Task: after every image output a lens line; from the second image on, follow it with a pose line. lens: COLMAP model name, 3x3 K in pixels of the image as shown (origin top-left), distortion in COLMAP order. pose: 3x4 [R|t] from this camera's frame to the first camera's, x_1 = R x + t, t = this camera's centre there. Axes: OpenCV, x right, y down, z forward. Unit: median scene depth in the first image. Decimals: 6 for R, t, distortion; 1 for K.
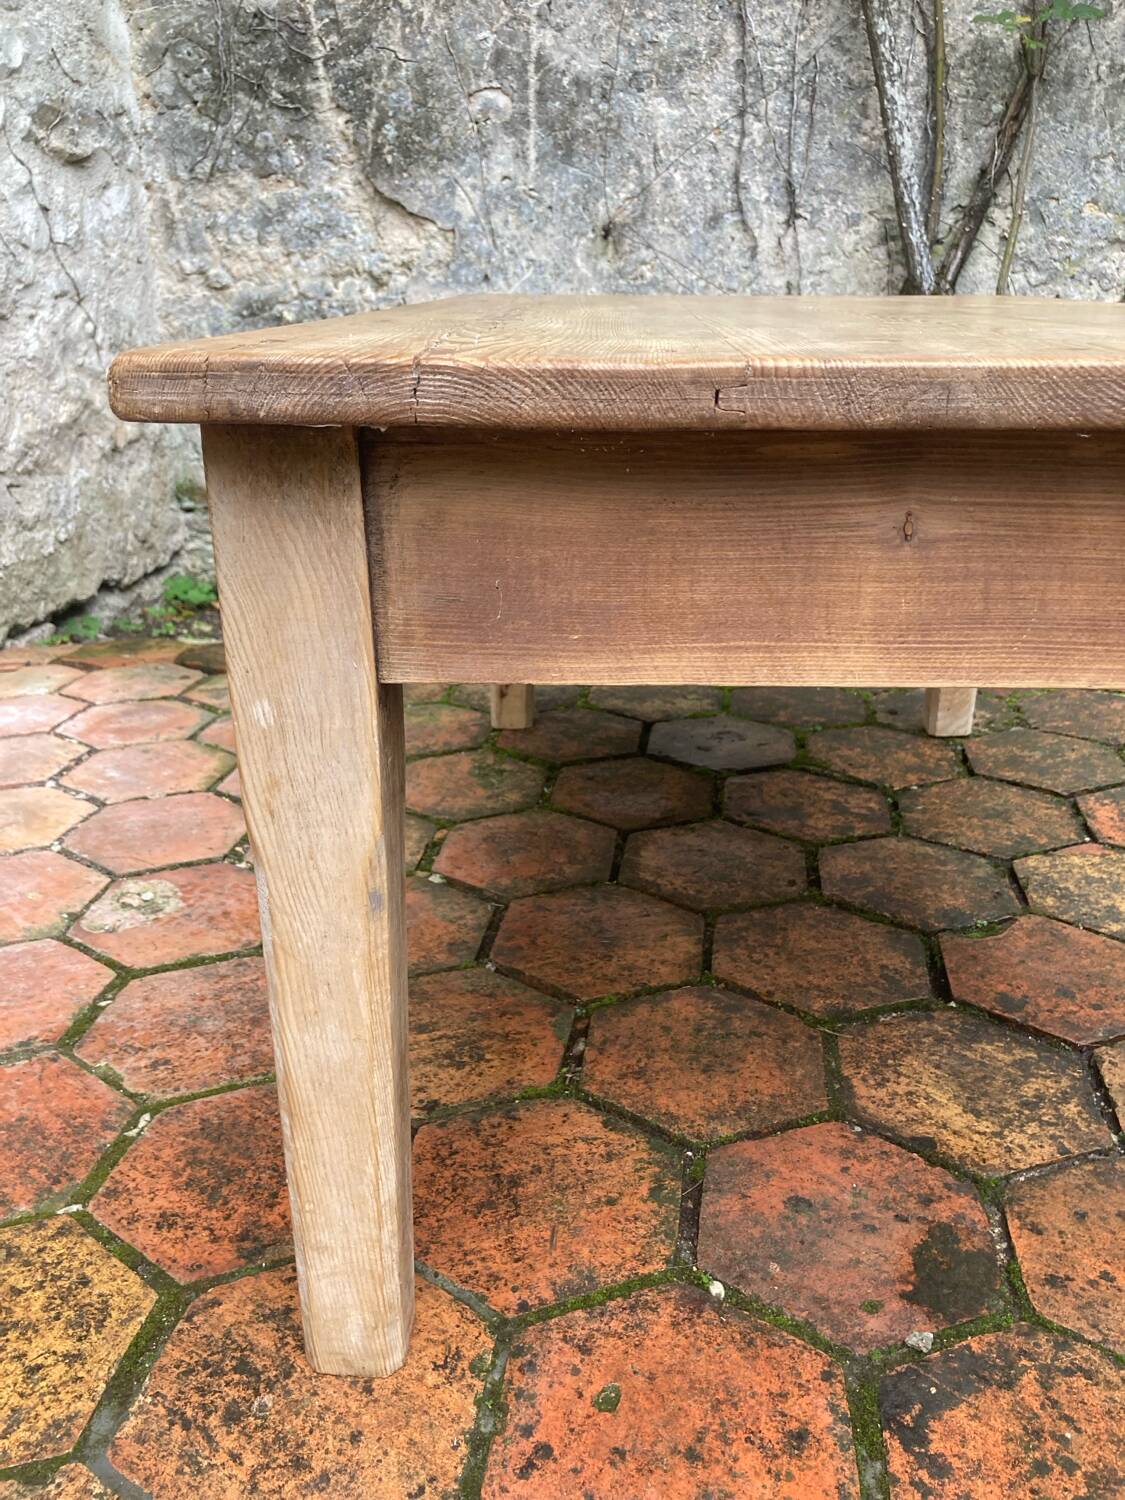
lens RADIAL K [[1240.4, 0, 569.1], [0, 1240.4, 748.3], [0, 0, 1]] dist [-0.015724, 0.052063]
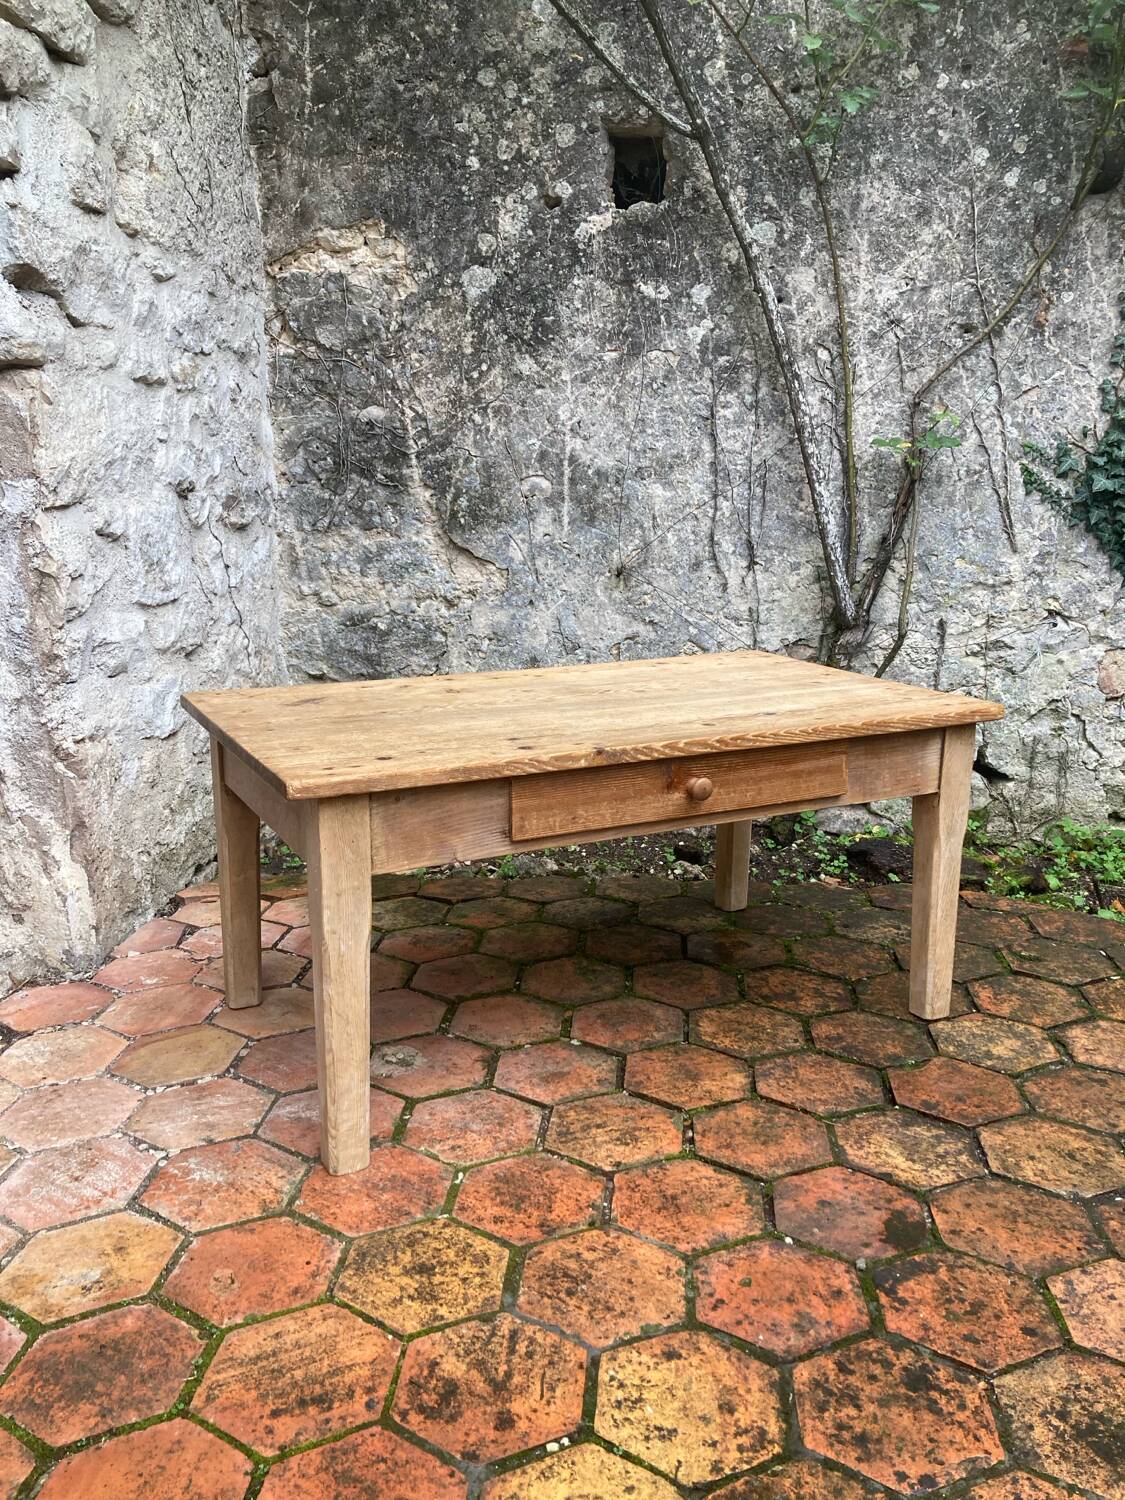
lens RADIAL K [[1221.3, 0, 570.0], [0, 1221.3, 740.5], [0, 0, 1]] dist [0.003758, 0.008636]
pose [[0.998517, -0.005416, 0.054177, -0.105861], [0.013905, 0.987408, -0.157580, -0.016667], [-0.052641, 0.158100, 0.986019, -0.331972]]
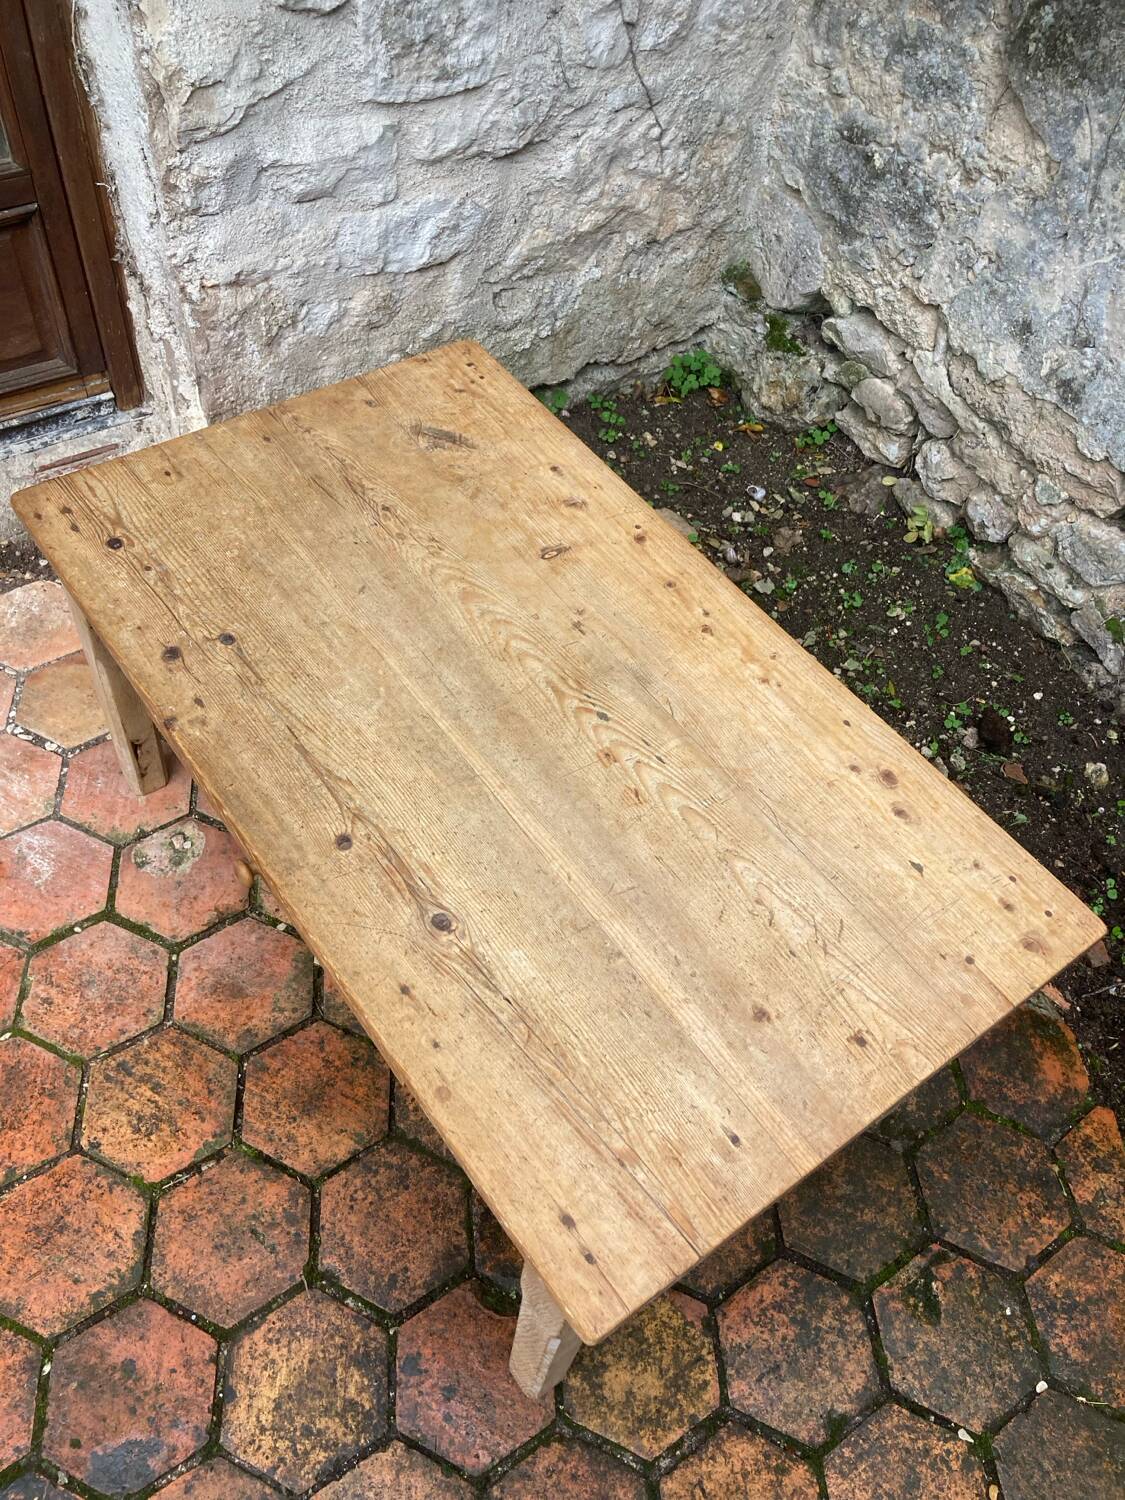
lens RADIAL K [[1230.9, 0, 564.2], [0, 1230.9, 759.1], [0, 0, 1]] dist [-0.003814, 0.035723]
pose [[0.681532, 0.621326, -0.386612, 0.257741], [-0.352160, 0.741581, 0.571000, -0.513075], [0.641481, -0.253006, 0.724217, 0.118740]]
